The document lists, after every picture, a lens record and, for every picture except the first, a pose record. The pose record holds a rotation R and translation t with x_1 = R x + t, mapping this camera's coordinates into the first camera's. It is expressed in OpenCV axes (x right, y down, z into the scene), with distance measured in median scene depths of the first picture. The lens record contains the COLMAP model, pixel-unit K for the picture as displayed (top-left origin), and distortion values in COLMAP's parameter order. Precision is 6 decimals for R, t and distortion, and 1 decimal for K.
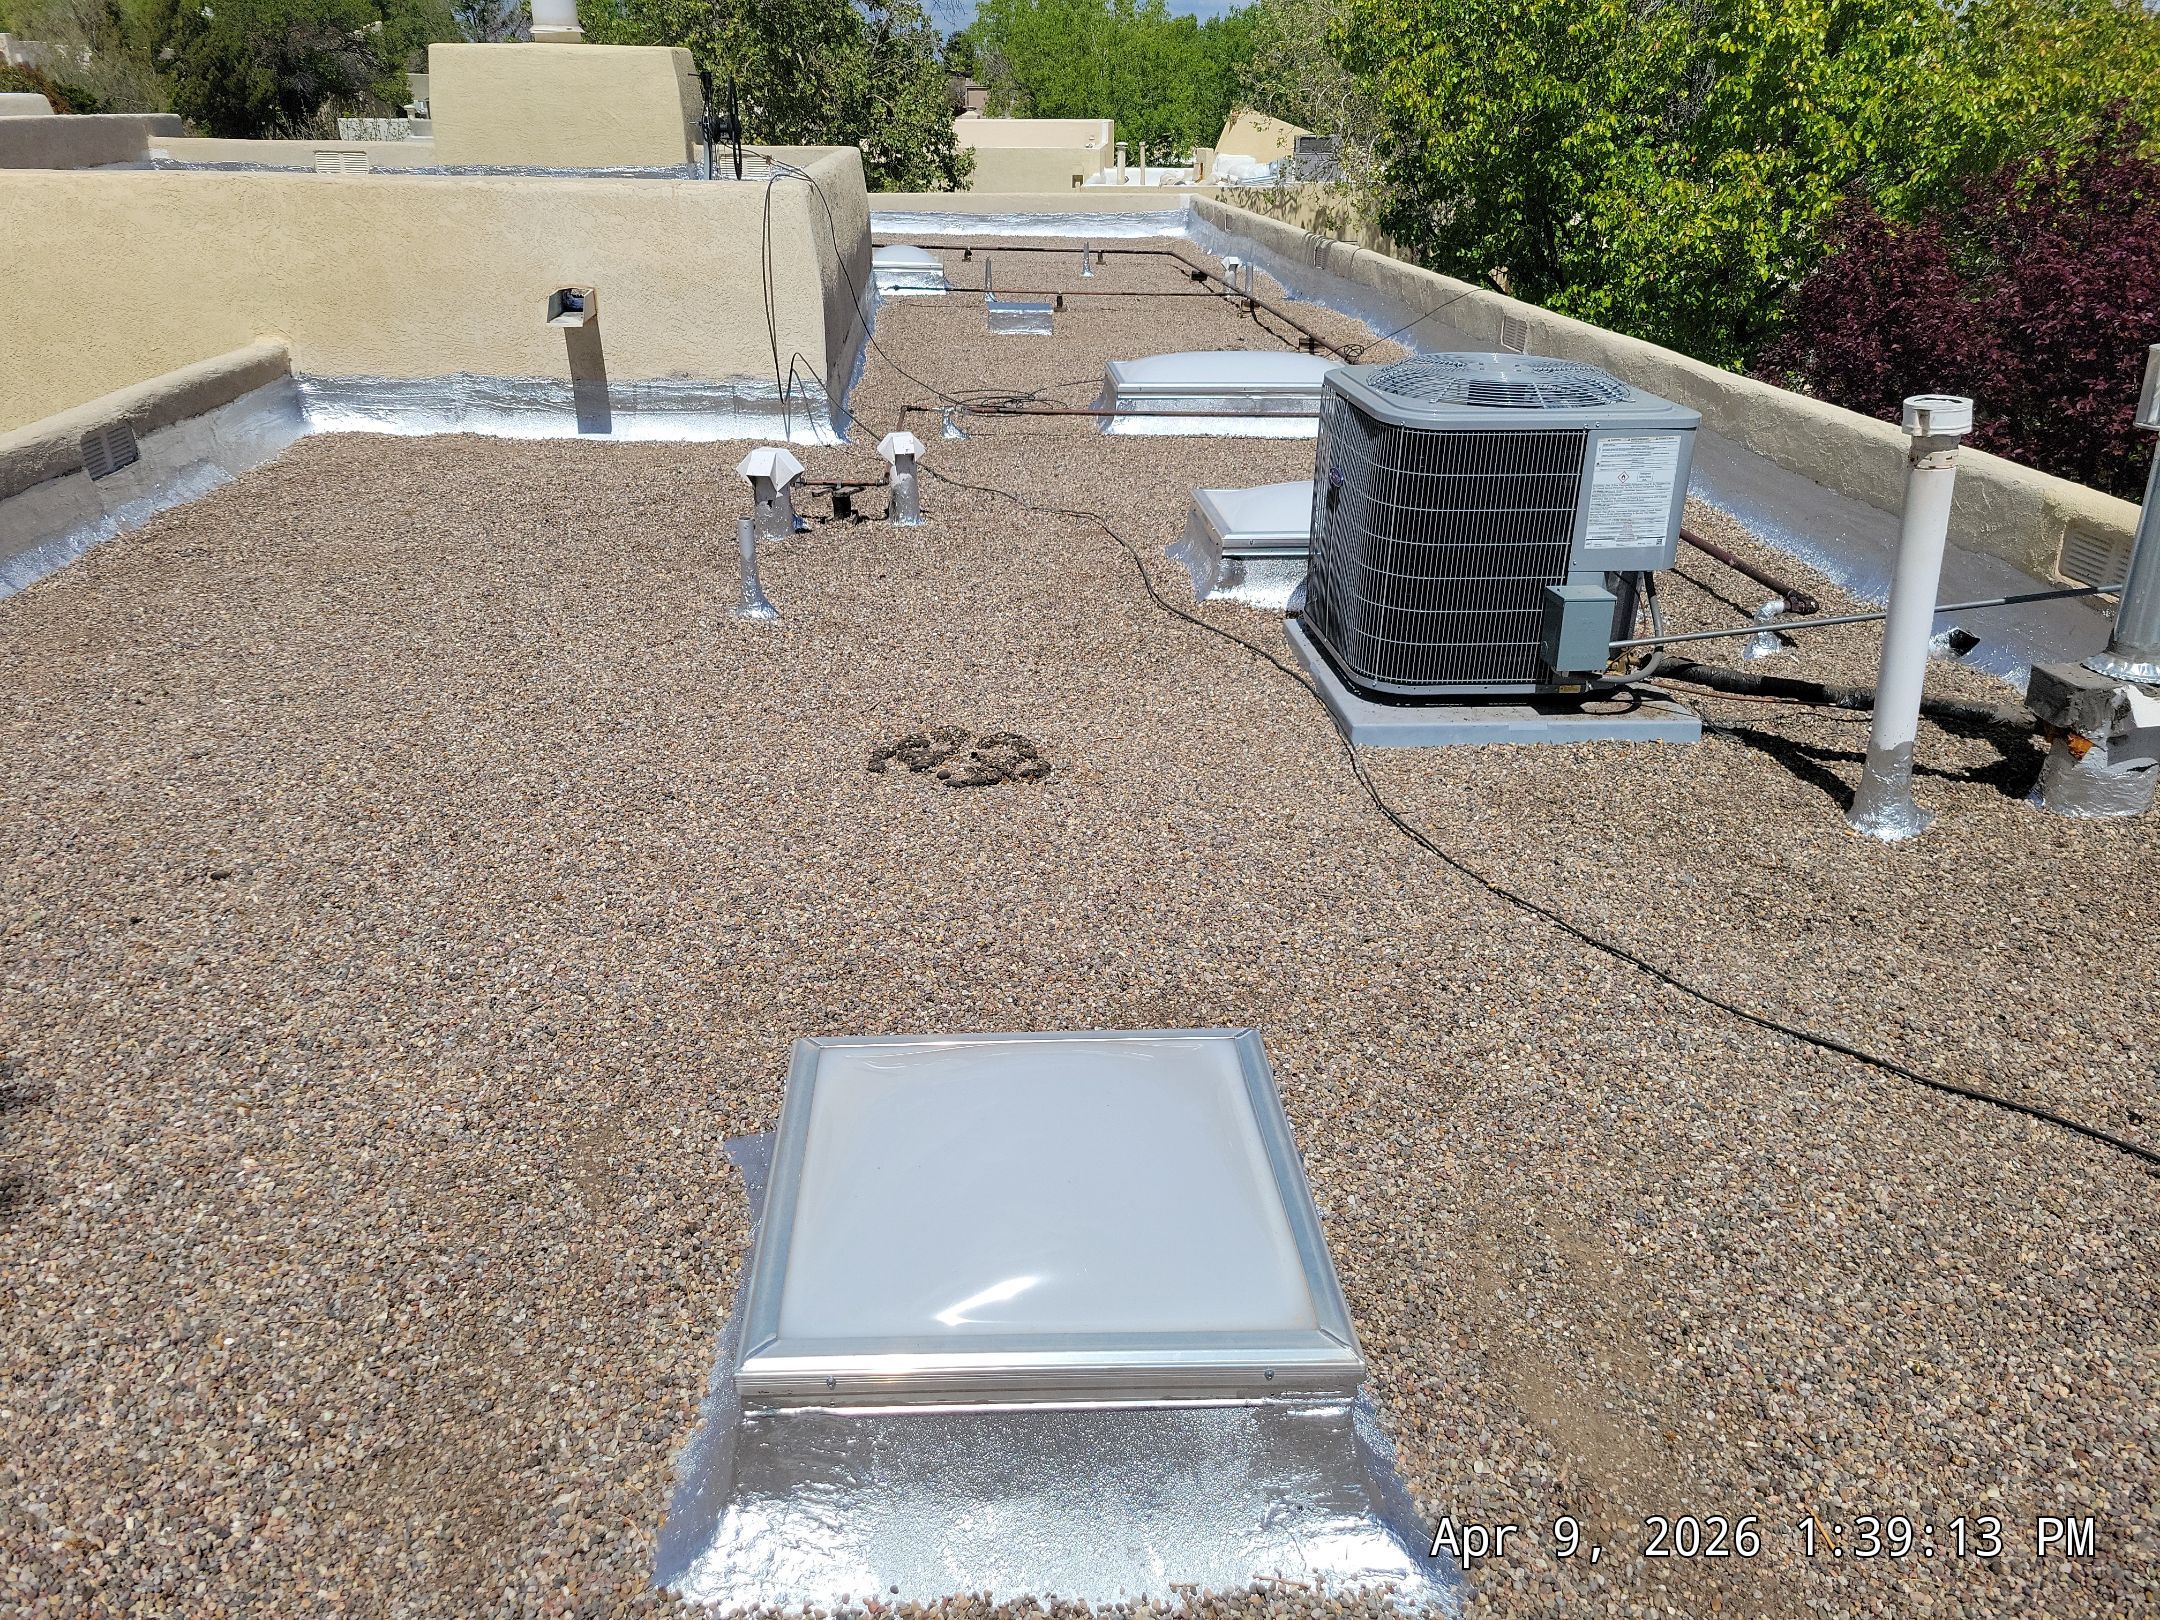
lens RADIAL K [[1642.6, 0, 1067.3], [0, 1642.6, 786.4], [0, 0, 1]] dist [0.066025, -0.044475]
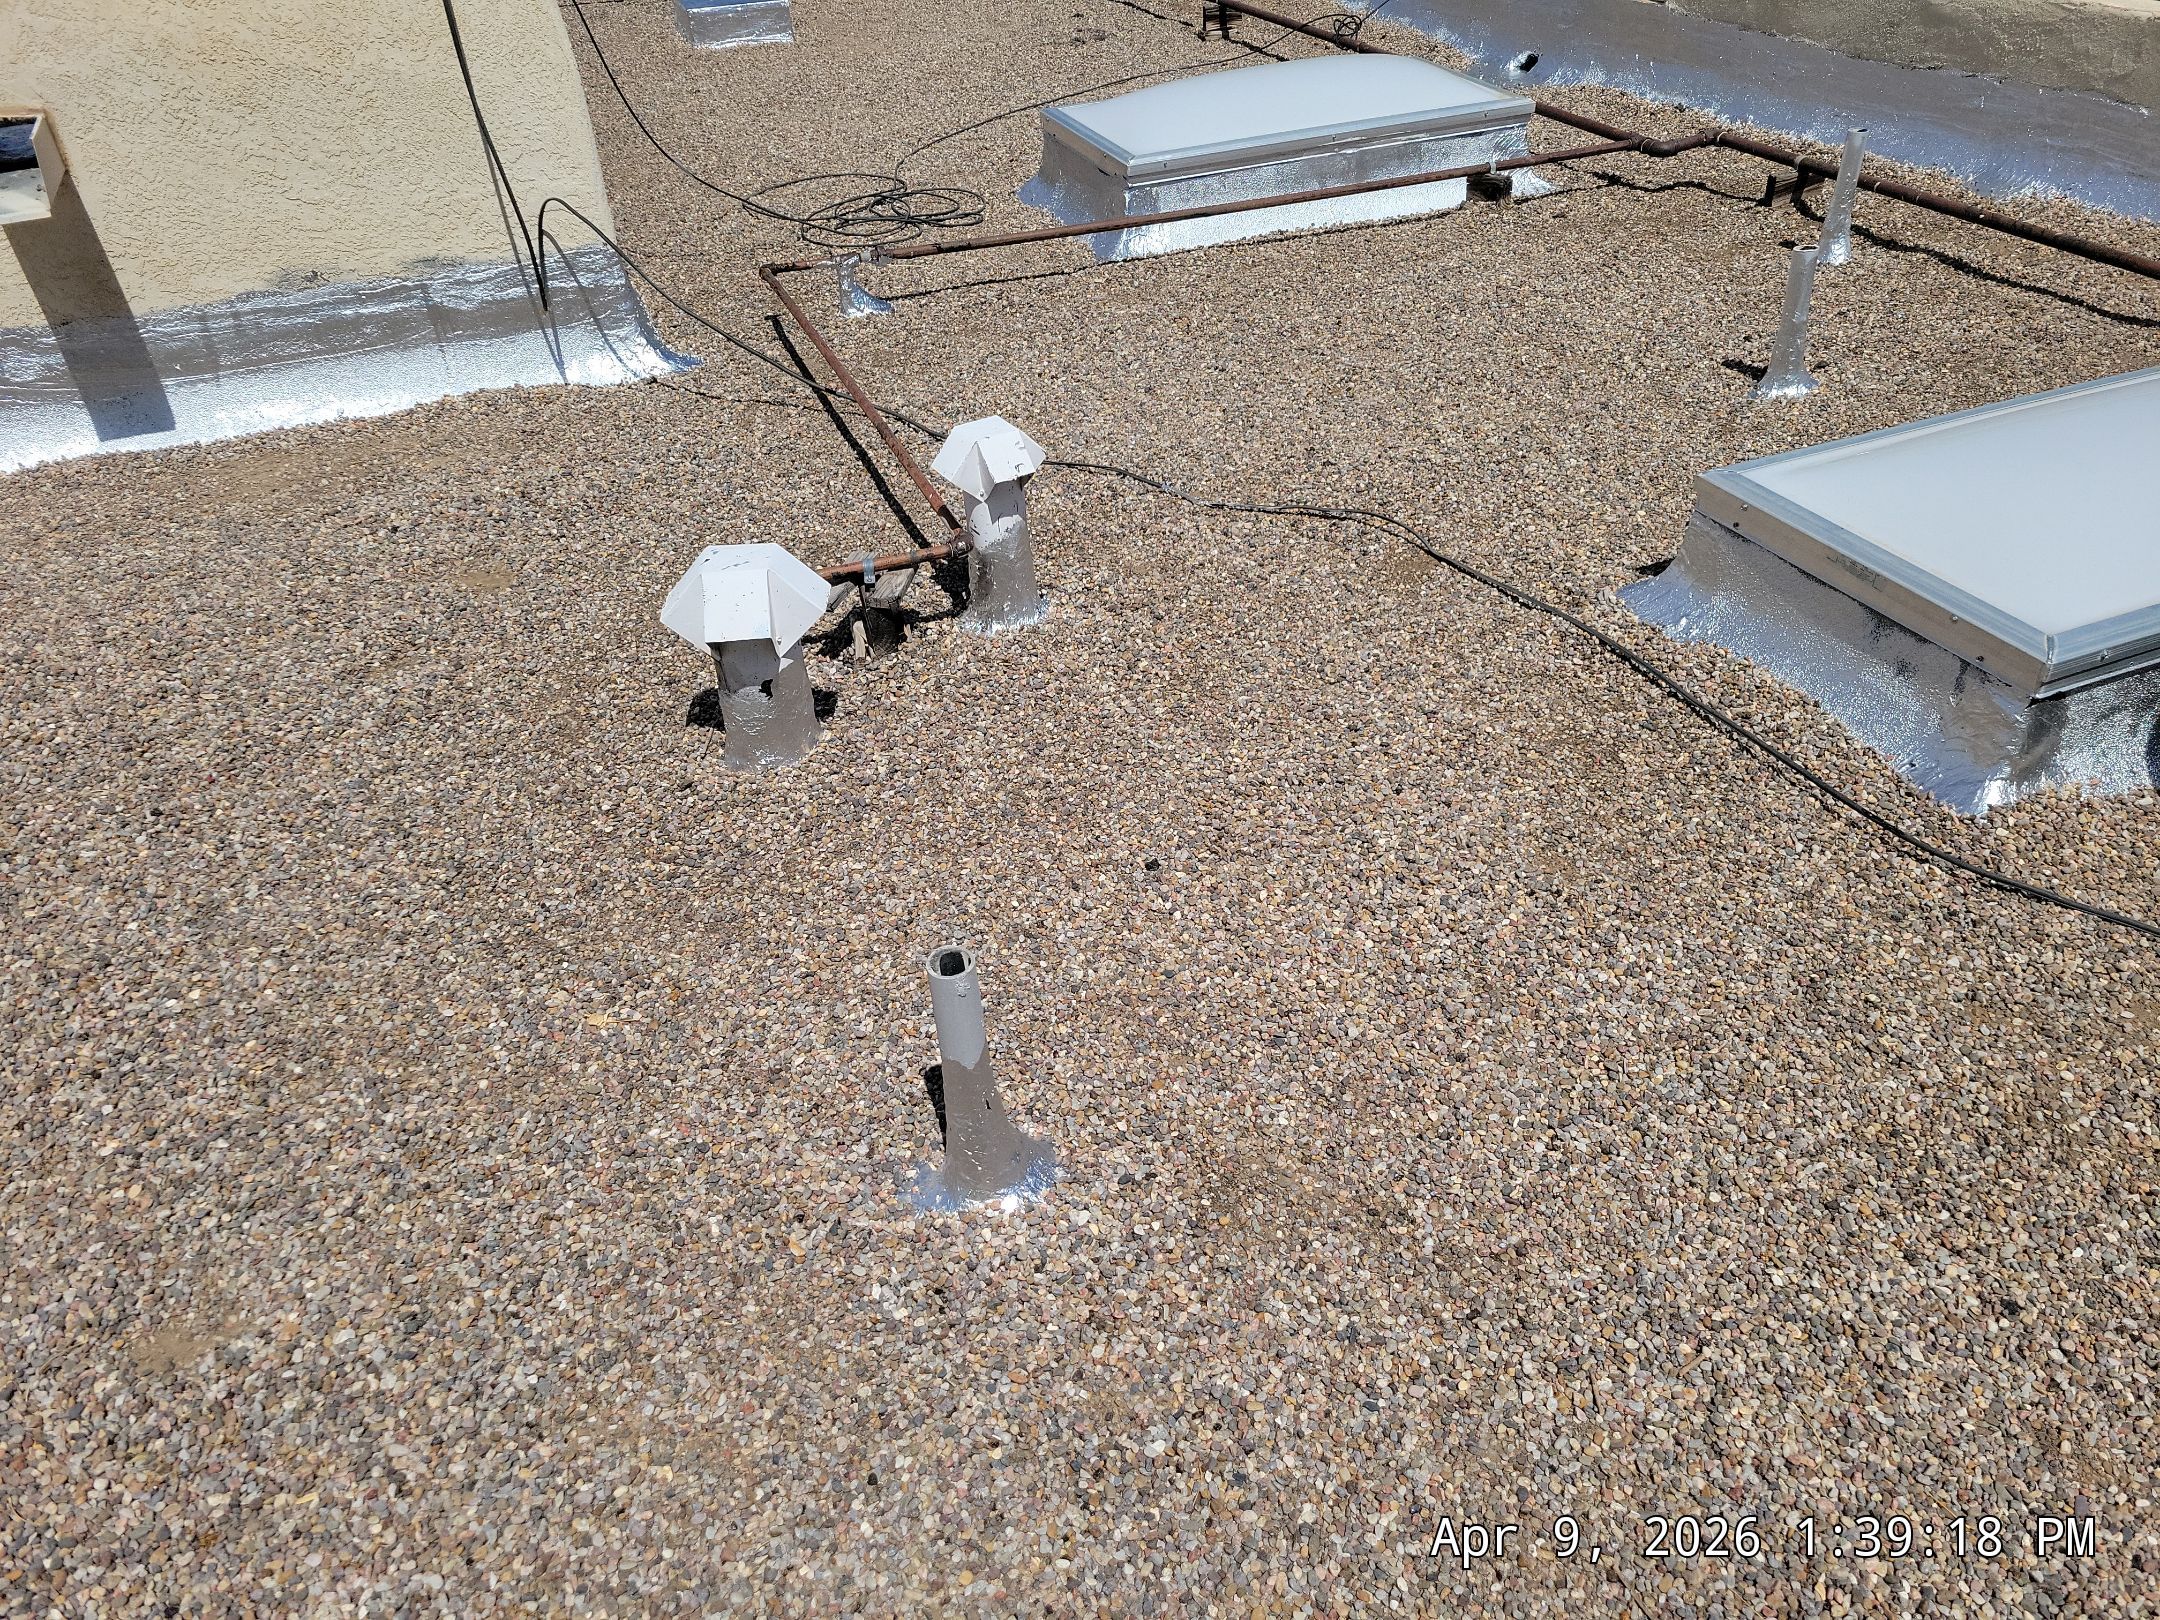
lens RADIAL K [[1633.5, 0, 1097.1], [0, 1633.5, 820.8], [0, 0, 1]] dist [0.066158, -0.041833]
pose [[0.949935, -0.224251, 0.217568, -0.233242], [0.172467, 0.956975, 0.233353, -0.257944], [-0.260536, -0.184147, 0.947740, 0.698847]]
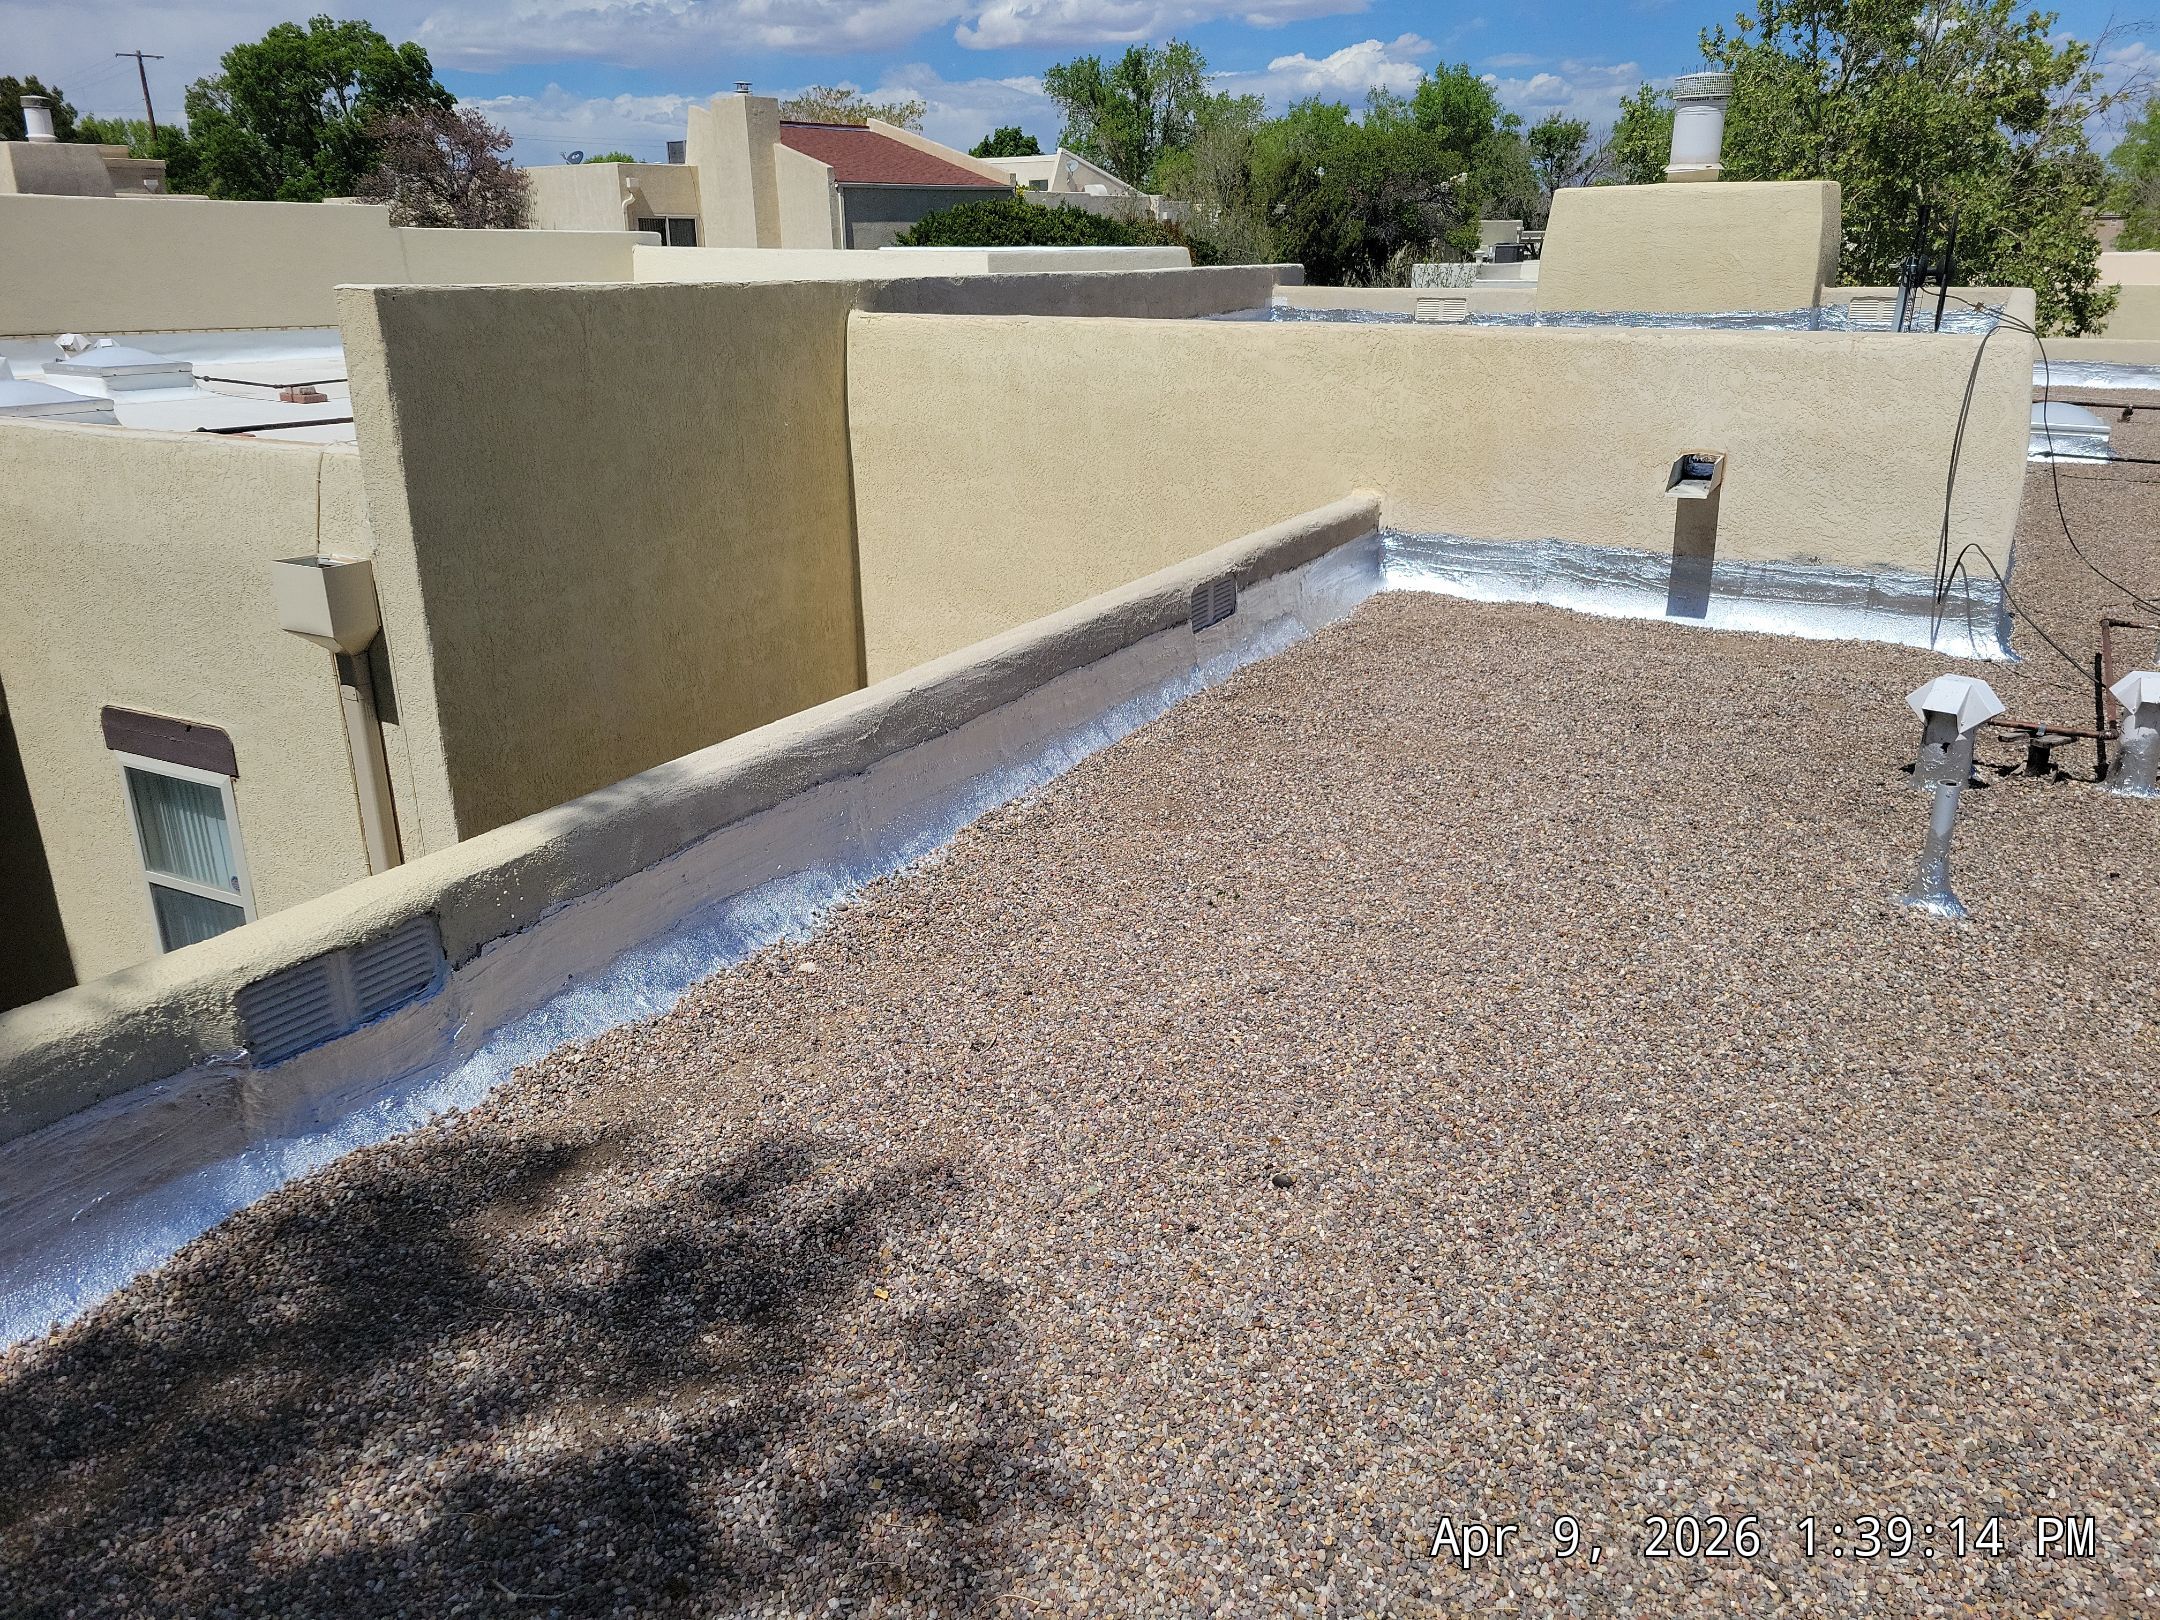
lens RADIAL K [[1633.5, 0, 1097.1], [0, 1633.5, 820.8], [0, 0, 1]] dist [0.066158, -0.041833]
pose [[0.850708, 0.169536, -0.497548, -0.149704], [-0.196071, 0.980589, -0.001115, -0.070451], [0.487701, 0.098503, 0.867436, 0.166037]]
